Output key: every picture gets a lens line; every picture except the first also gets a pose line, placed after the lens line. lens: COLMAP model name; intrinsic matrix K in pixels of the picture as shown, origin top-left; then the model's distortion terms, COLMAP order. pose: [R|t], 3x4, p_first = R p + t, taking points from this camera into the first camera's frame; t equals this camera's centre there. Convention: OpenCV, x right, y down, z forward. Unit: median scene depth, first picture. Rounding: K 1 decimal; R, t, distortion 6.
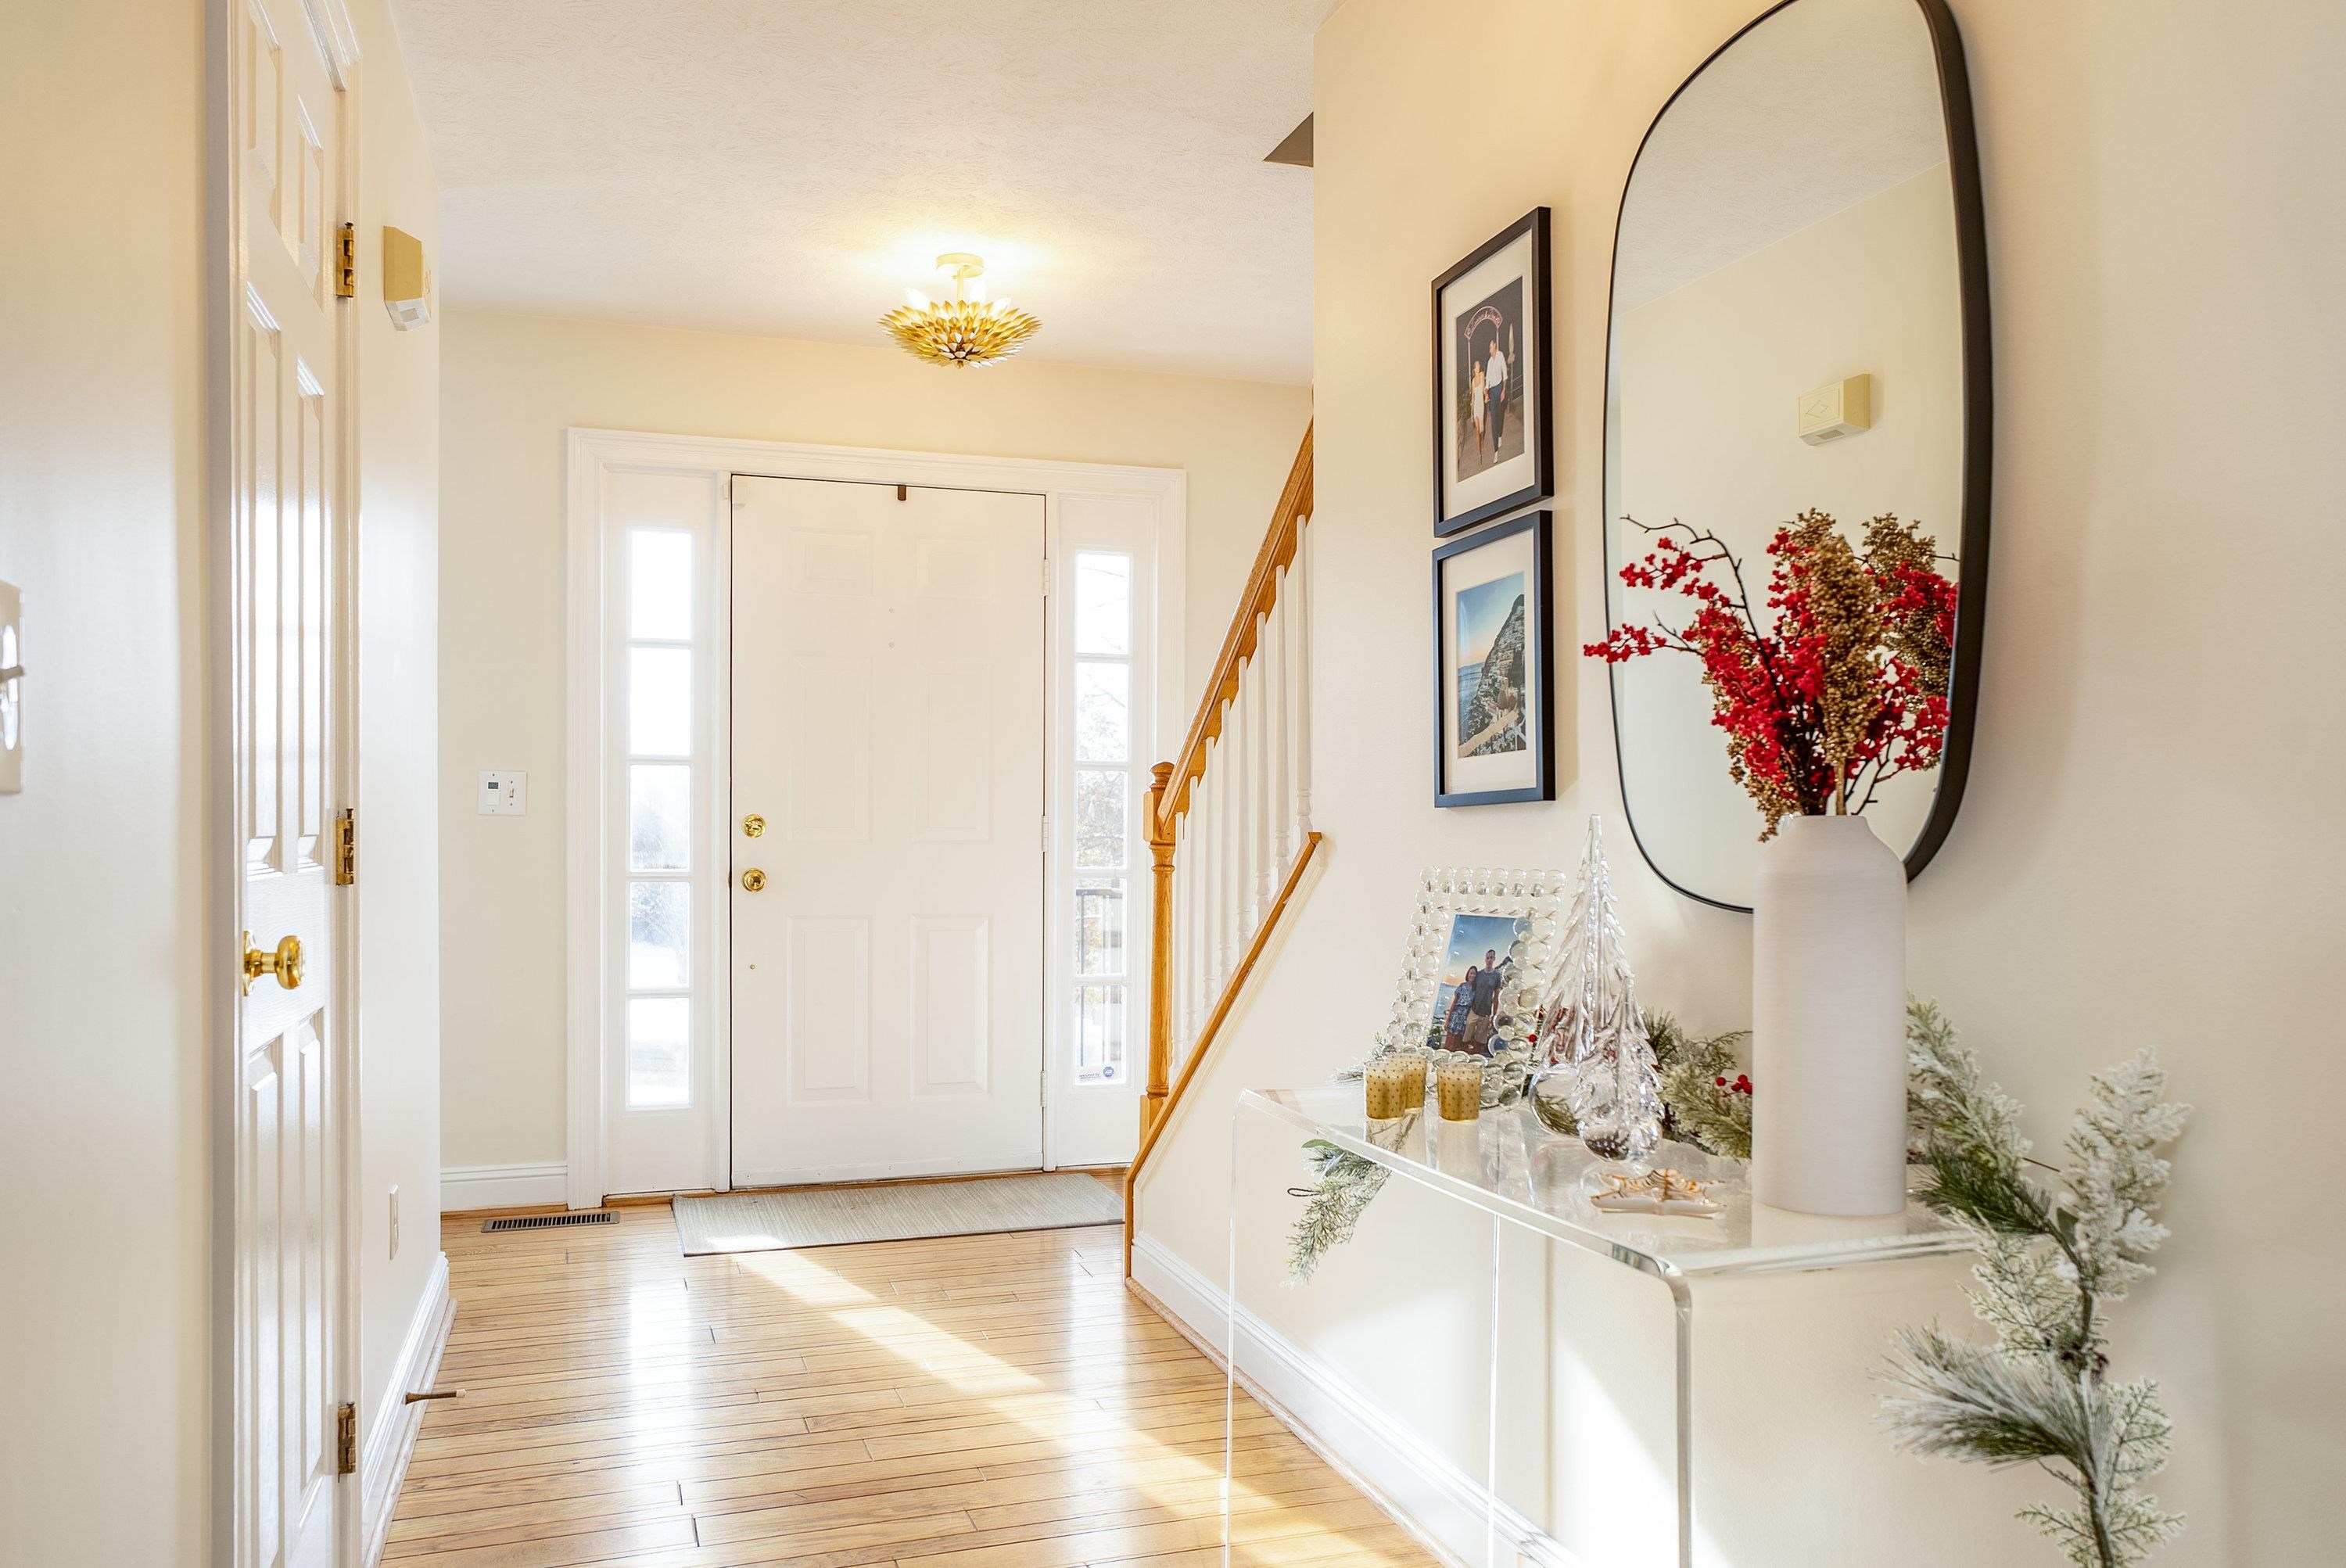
lens RADIAL K [[1710.9, 0, 1173.0], [0, 1710.9, 836.2], [0, 0, 1]] dist [-0.001479, -0.000627]
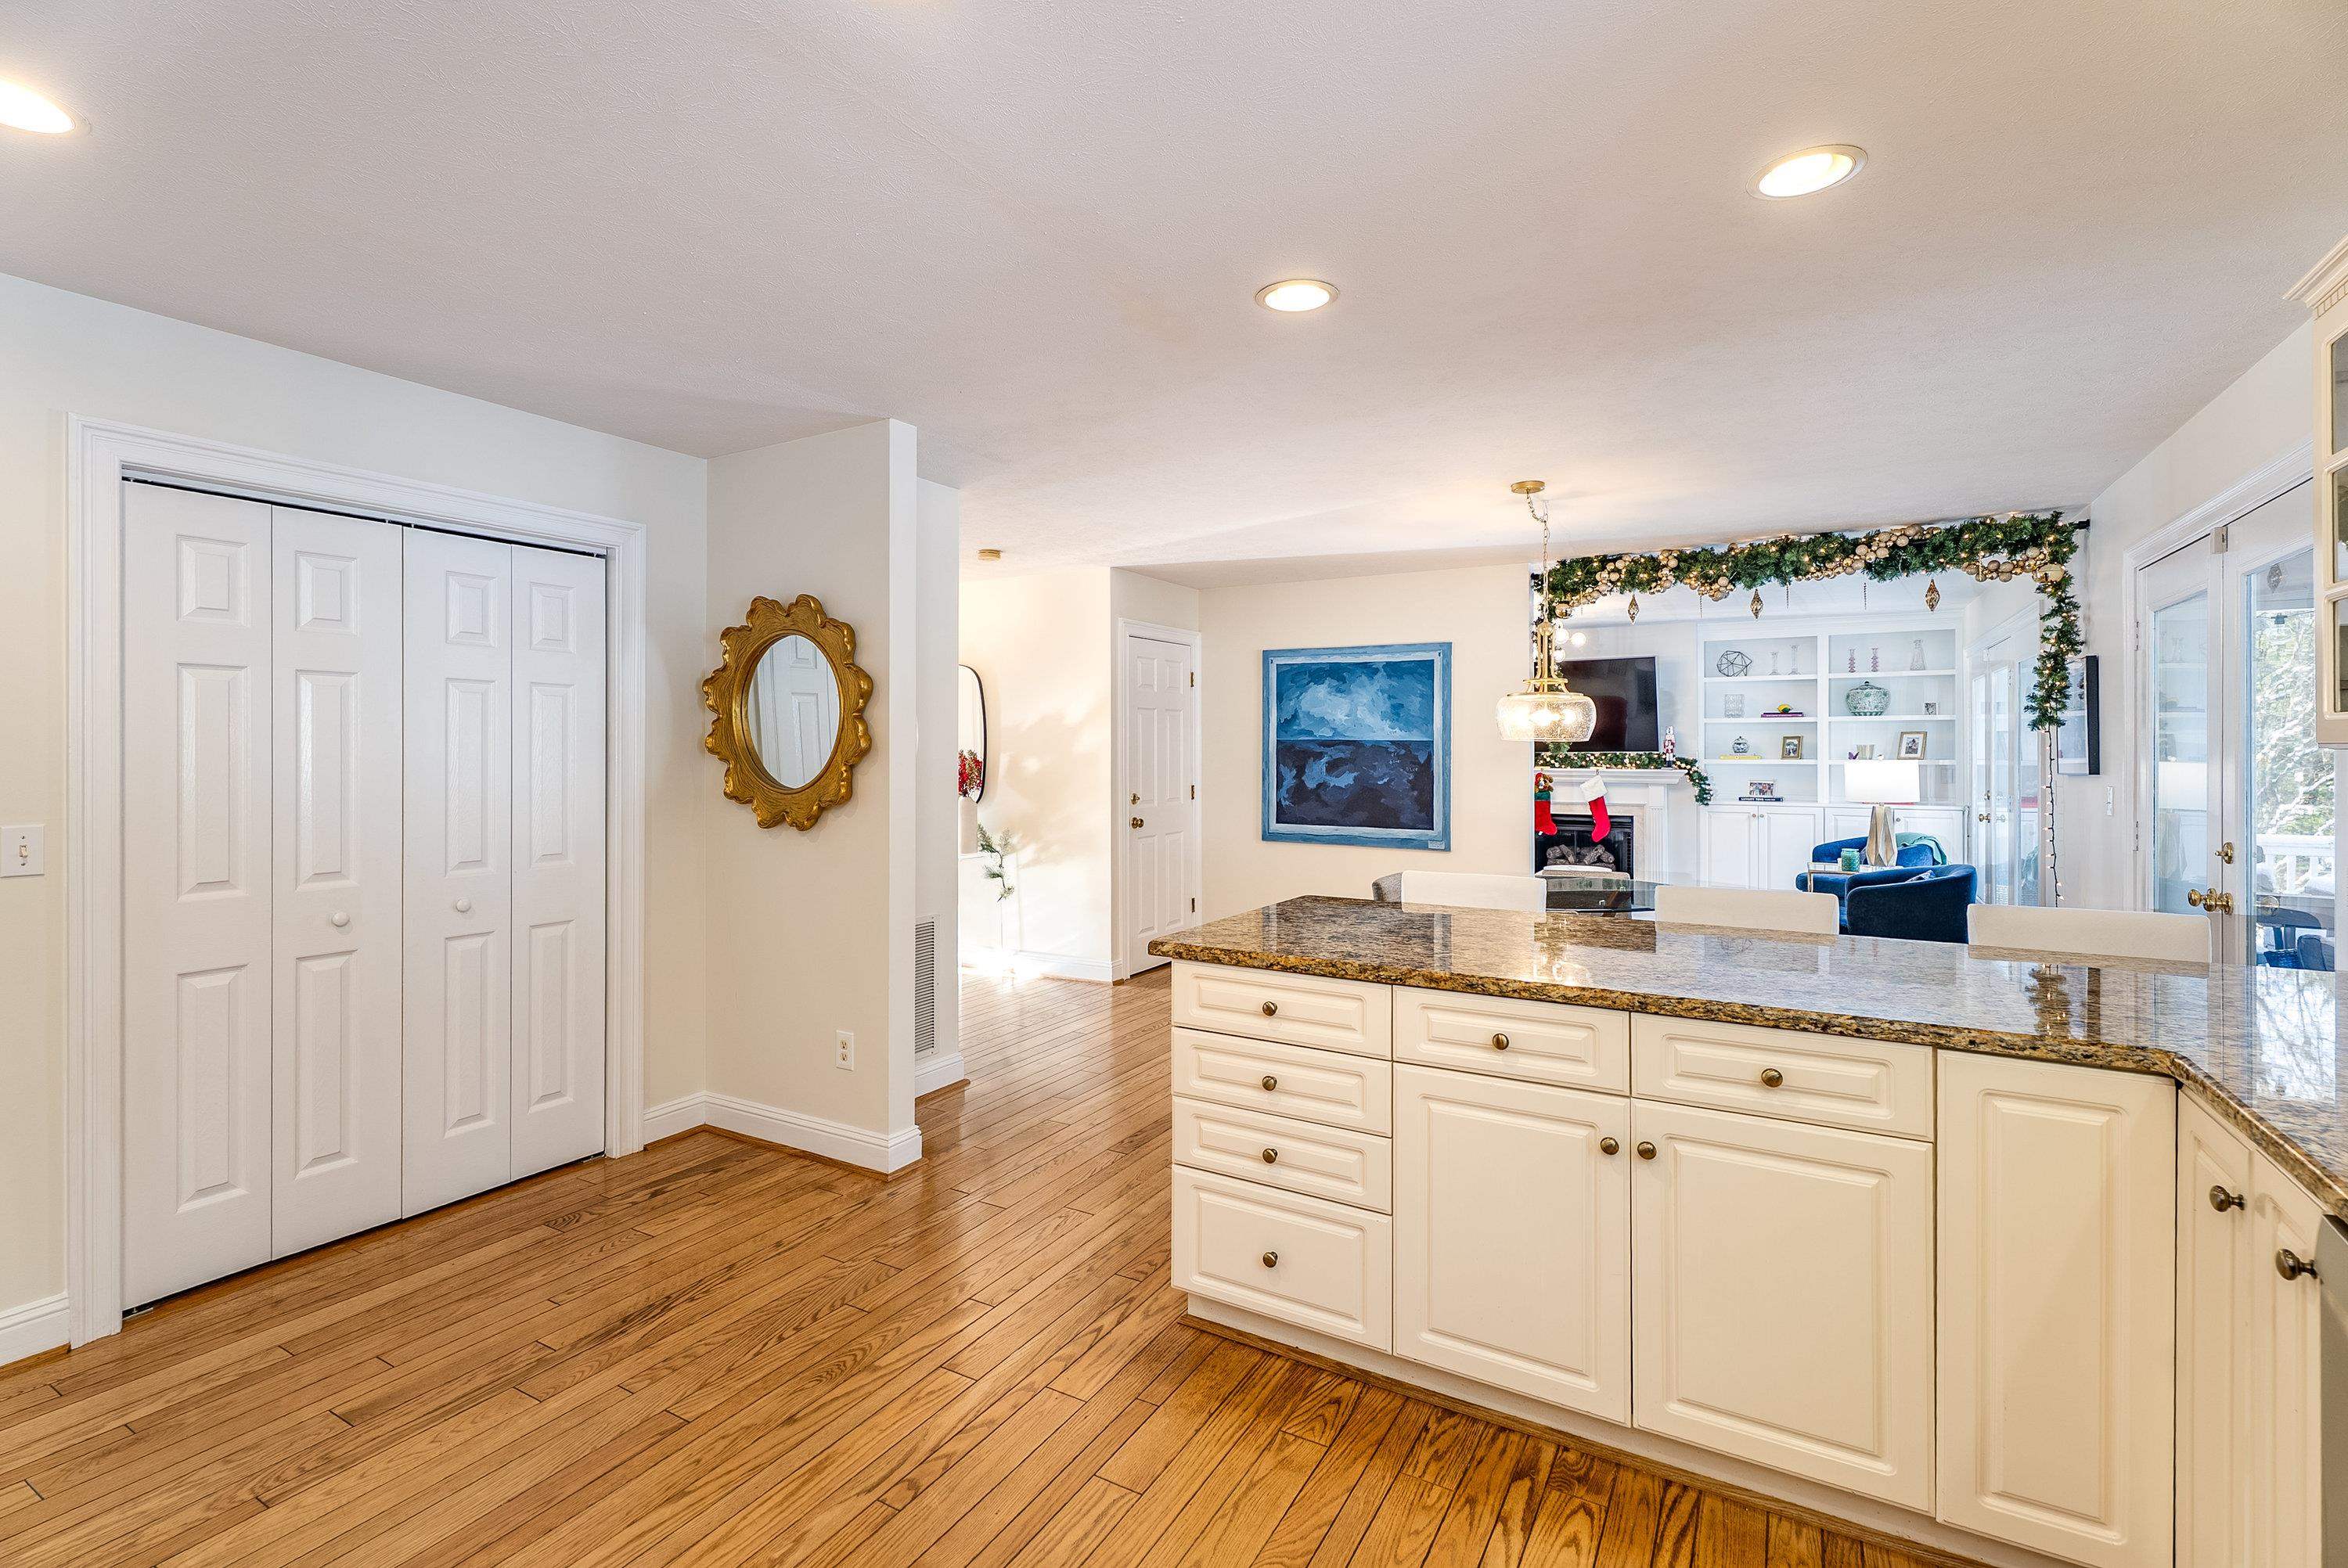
lens RADIAL K [[1059.3, 0, 1174.9], [0, 1059.3, 752.8], [0, 0, 1]] dist [0.001067, -0.000011]
pose [[0.760236, -0.004043, 0.649634, -0.679545], [0.008980, 0.999950, -0.004286, -0.062866], [-0.649585, 0.009092, 0.760235, -1.083745]]
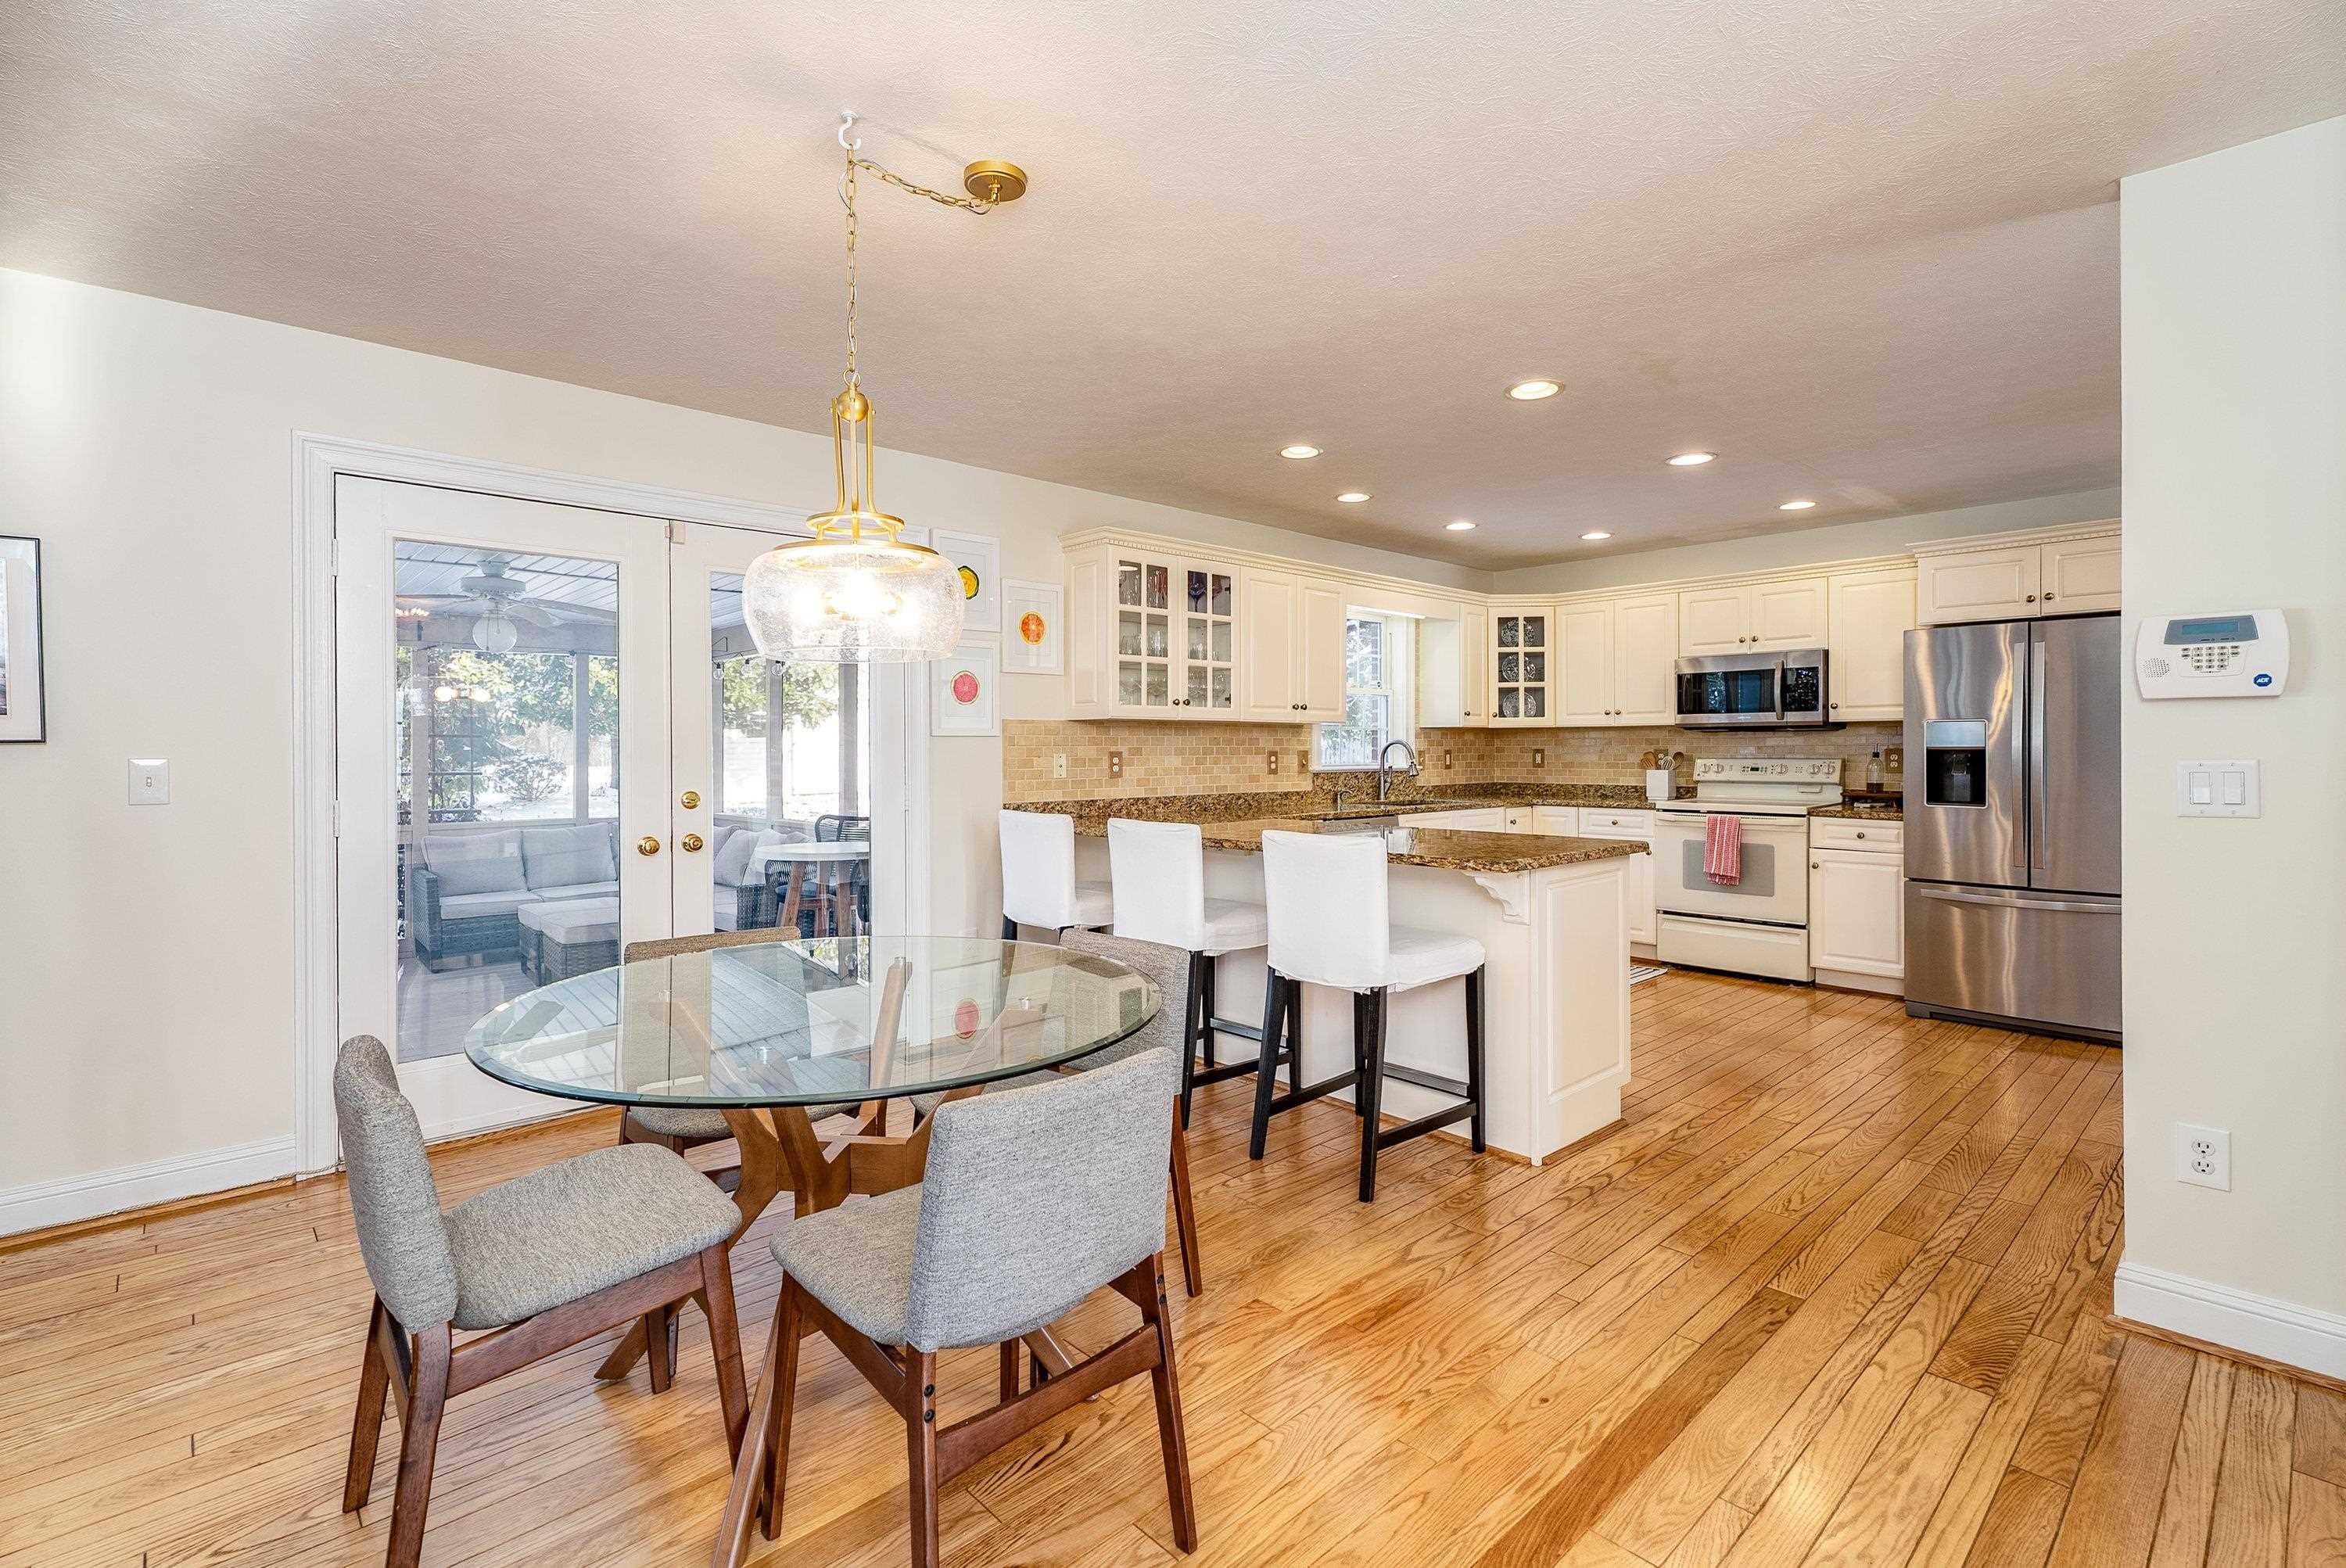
lens RADIAL K [[1058.6, 0, 1173.9], [0, 1058.6, 752.9], [0, 0, 1]] dist [0.001067, -0.000011]
pose [[-0.916064, 0.002697, -0.401022, 0.420285], [-0.002131, 0.999931, 0.011593, -0.038167], [0.401026, 0.011474, -0.915995, 0.040954]]
